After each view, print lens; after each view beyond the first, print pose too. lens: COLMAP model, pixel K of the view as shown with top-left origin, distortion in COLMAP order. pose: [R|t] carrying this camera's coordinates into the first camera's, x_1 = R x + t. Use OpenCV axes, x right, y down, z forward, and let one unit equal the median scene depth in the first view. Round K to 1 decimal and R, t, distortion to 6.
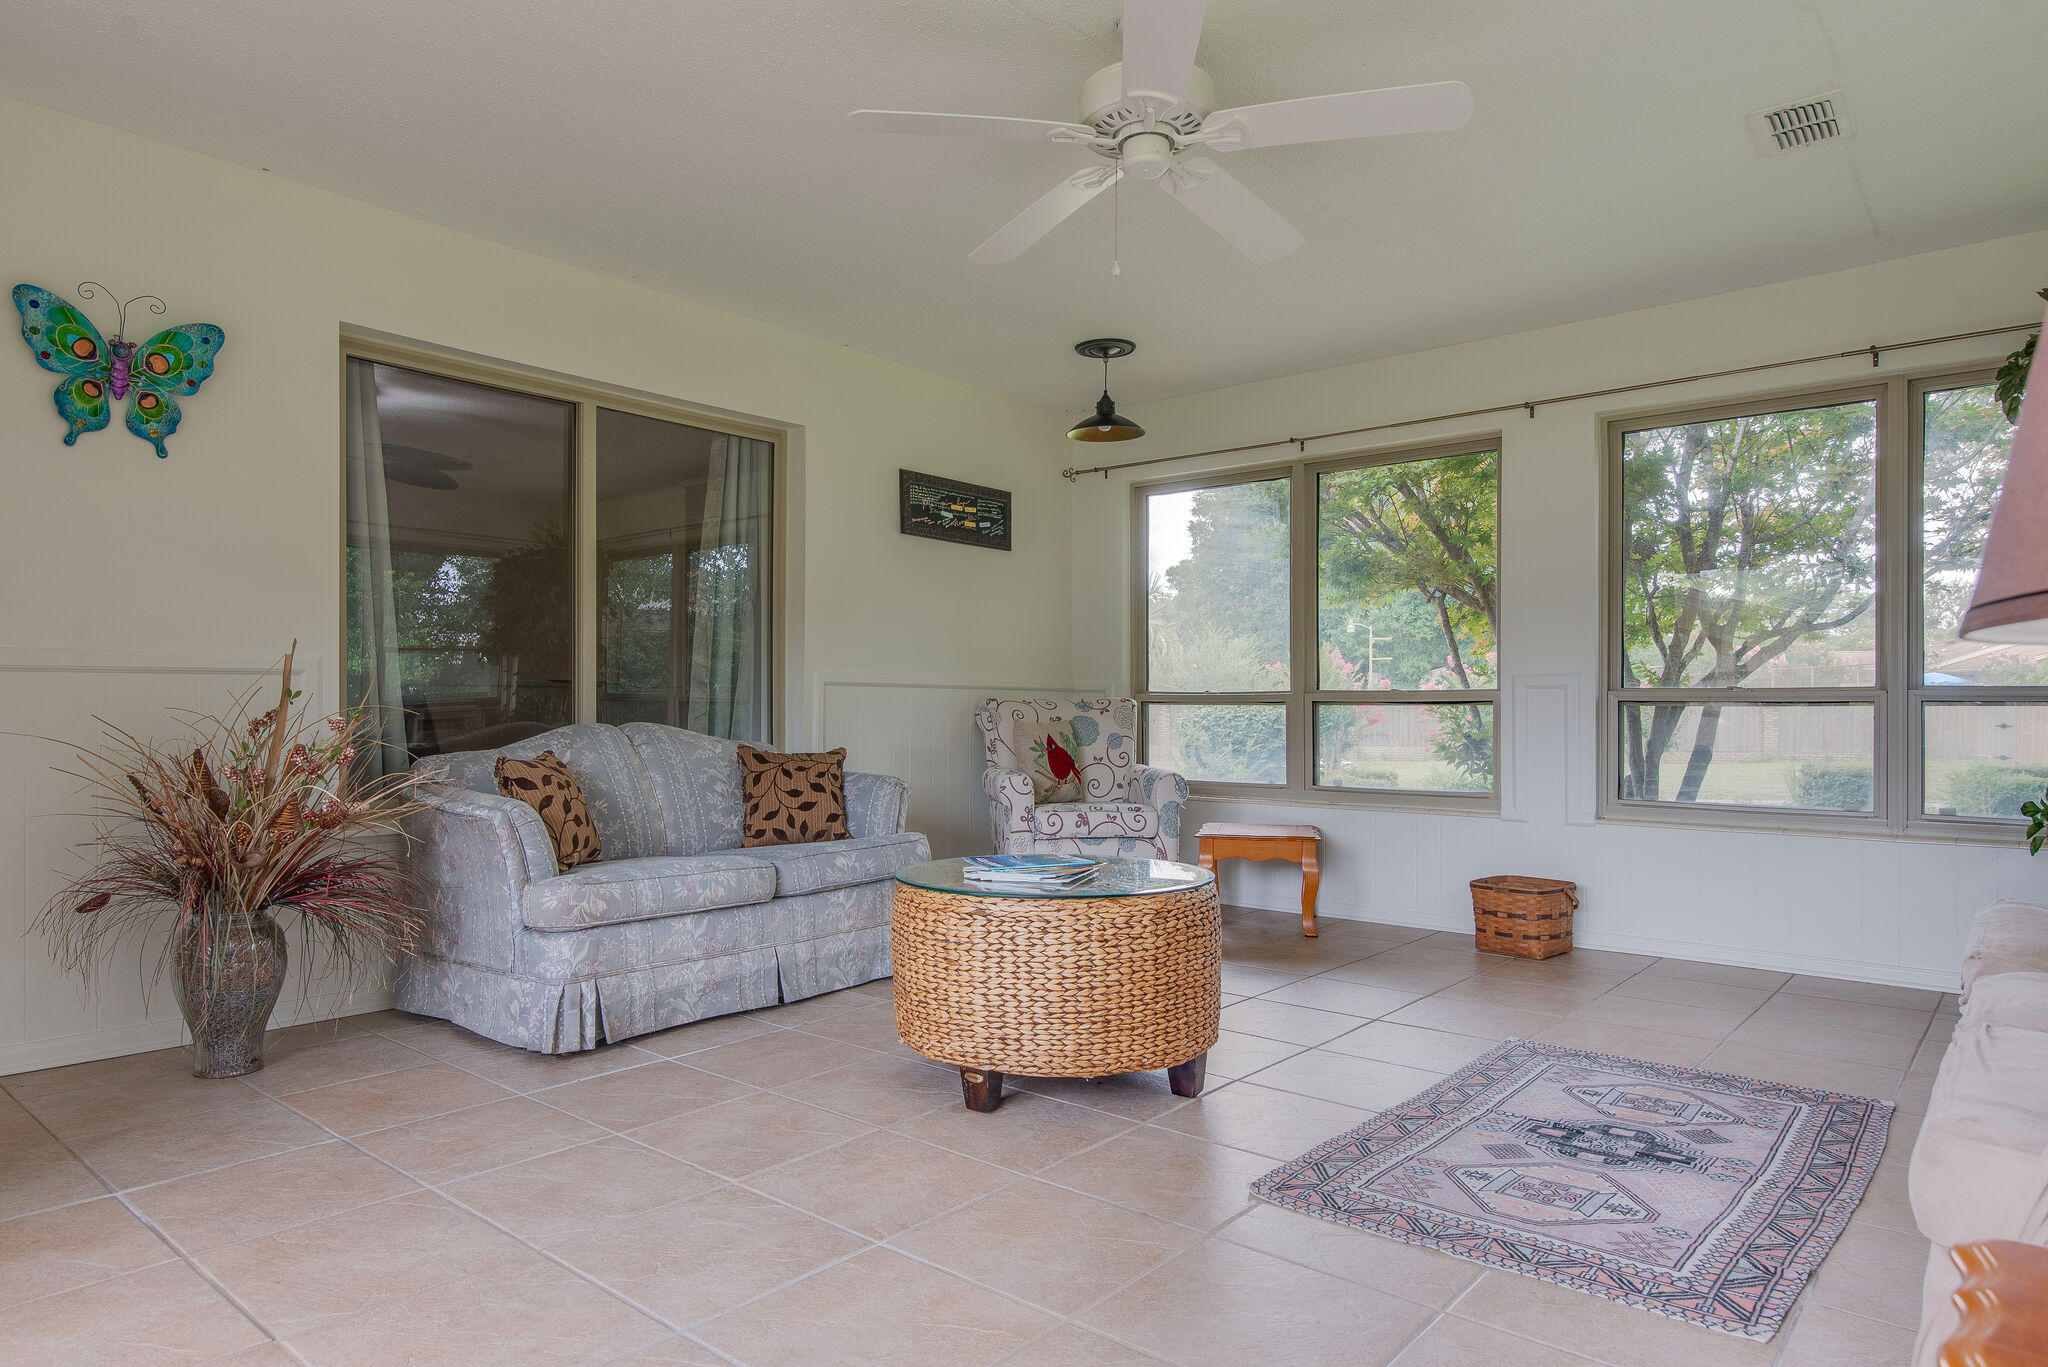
lens RADIAL K [[1240.7, 0, 1019.9], [0, 1240.7, 690.5], [0, 0, 1]] dist [-0.019116, -0.000609]
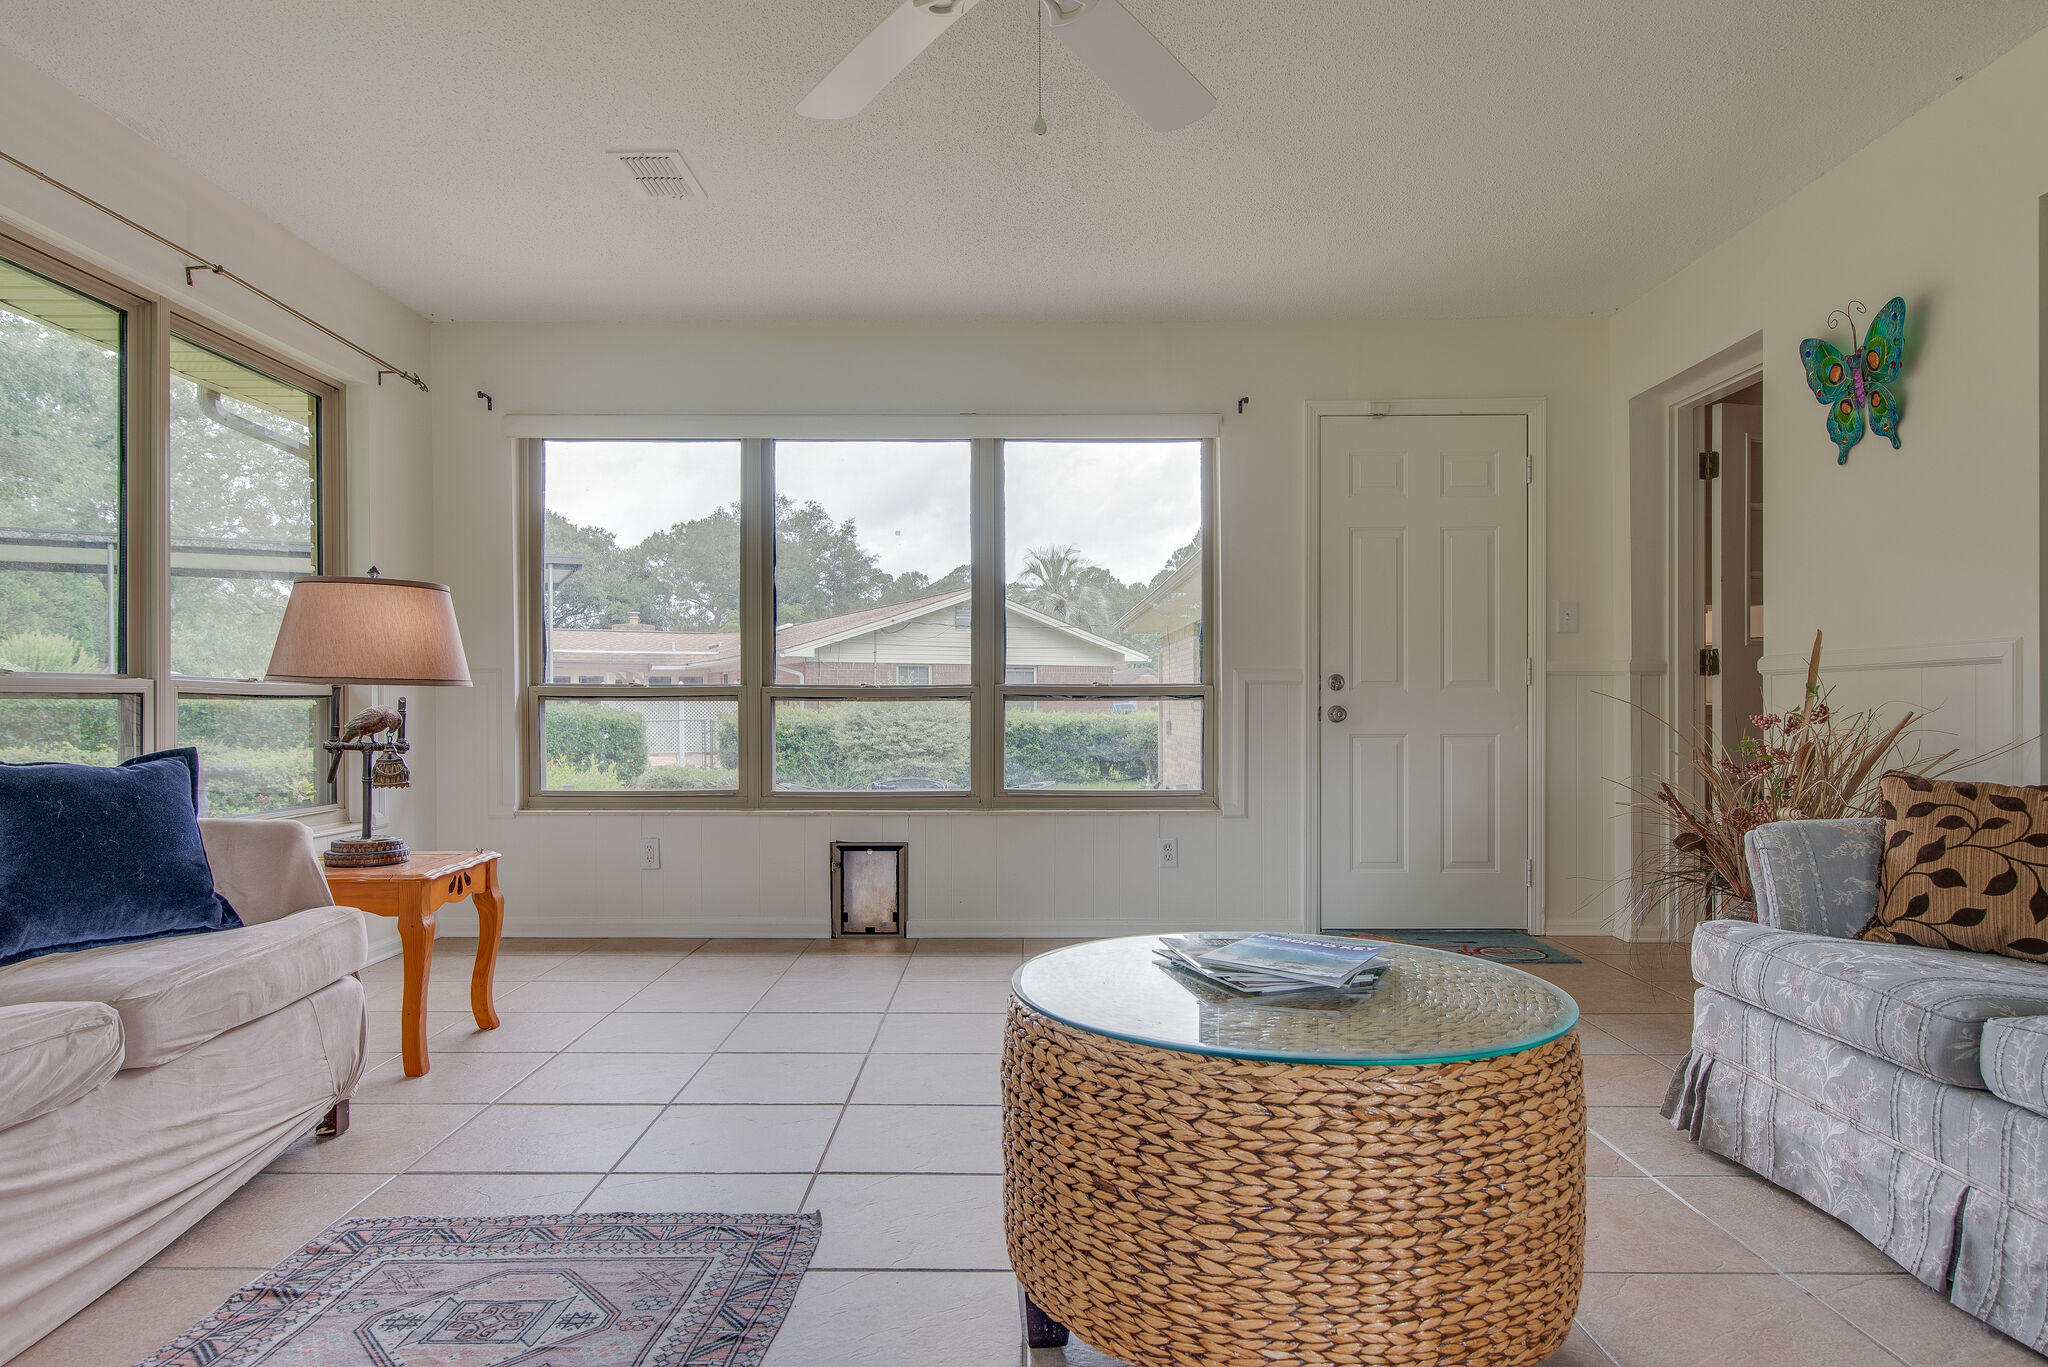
lens RADIAL K [[1240.7, 0, 1023.7], [0, 1240.7, 694.3], [0, 0, 1]] dist [-0.019116, -0.000609]
pose [[-0.771202, 0.001100, -0.636590, 0.516884], [0.008769, 0.999922, -0.008896, 0.012139], [0.636530, -0.012443, -0.771151, 1.423387]]
